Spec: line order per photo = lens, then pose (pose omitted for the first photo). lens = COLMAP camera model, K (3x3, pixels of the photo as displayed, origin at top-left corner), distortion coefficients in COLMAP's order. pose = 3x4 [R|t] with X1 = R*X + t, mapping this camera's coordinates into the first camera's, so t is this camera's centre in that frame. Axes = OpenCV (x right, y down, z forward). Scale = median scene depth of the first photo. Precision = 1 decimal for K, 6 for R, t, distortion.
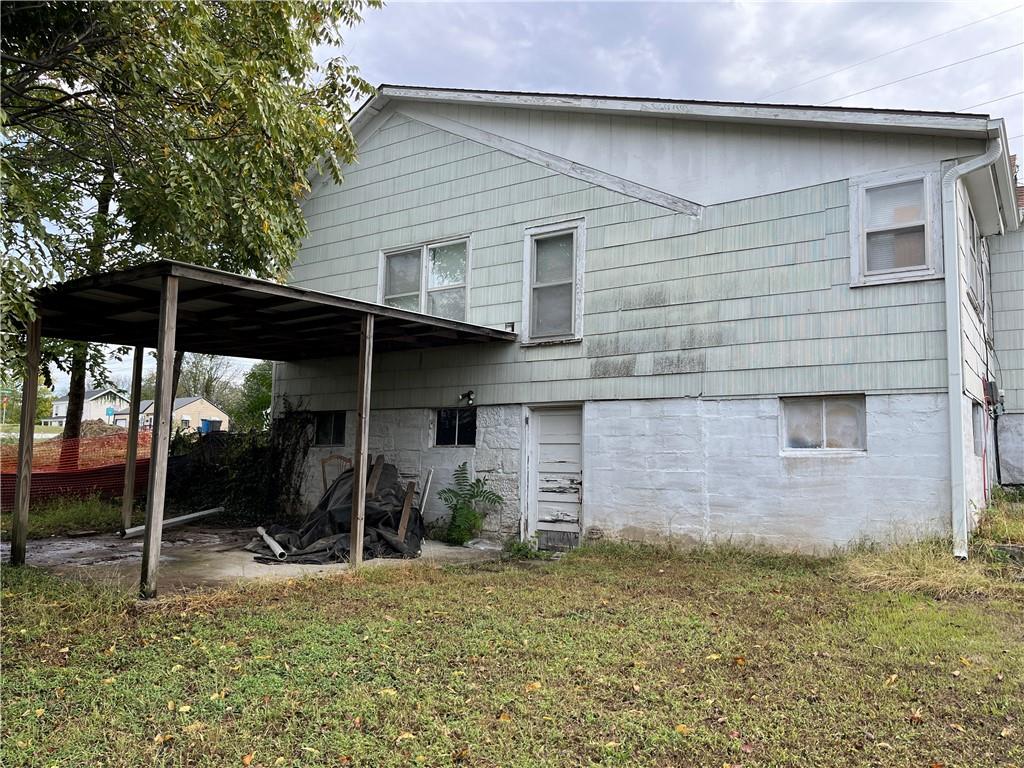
lens RADIAL K [[786.1, 0, 511.8], [0, 786.1, 381.5], [0, 0, 1]] dist [0.048435, -0.051893]
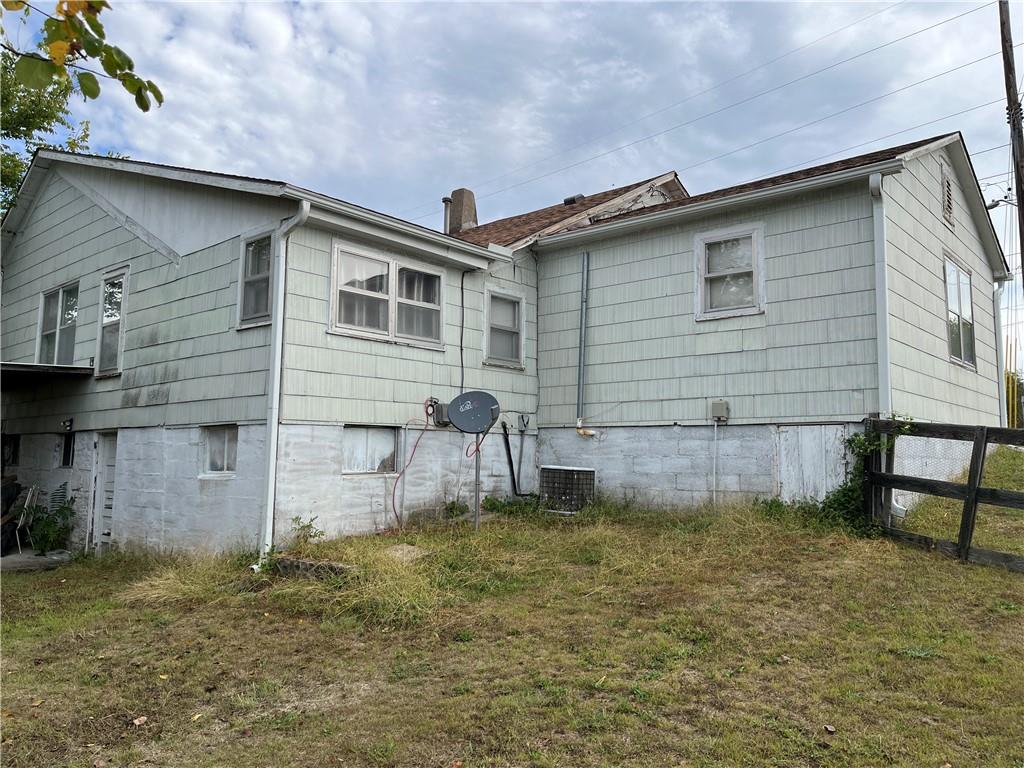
lens RADIAL K [[786.1, 0, 512.6], [0, 786.1, 384.4], [0, 0, 1]] dist [0.048435, -0.051893]
pose [[0.994684, -0.009747, -0.102514, 0.797660], [0.008612, 0.999897, -0.011510, -0.020538], [0.102616, 0.010566, 0.994665, -0.075903]]
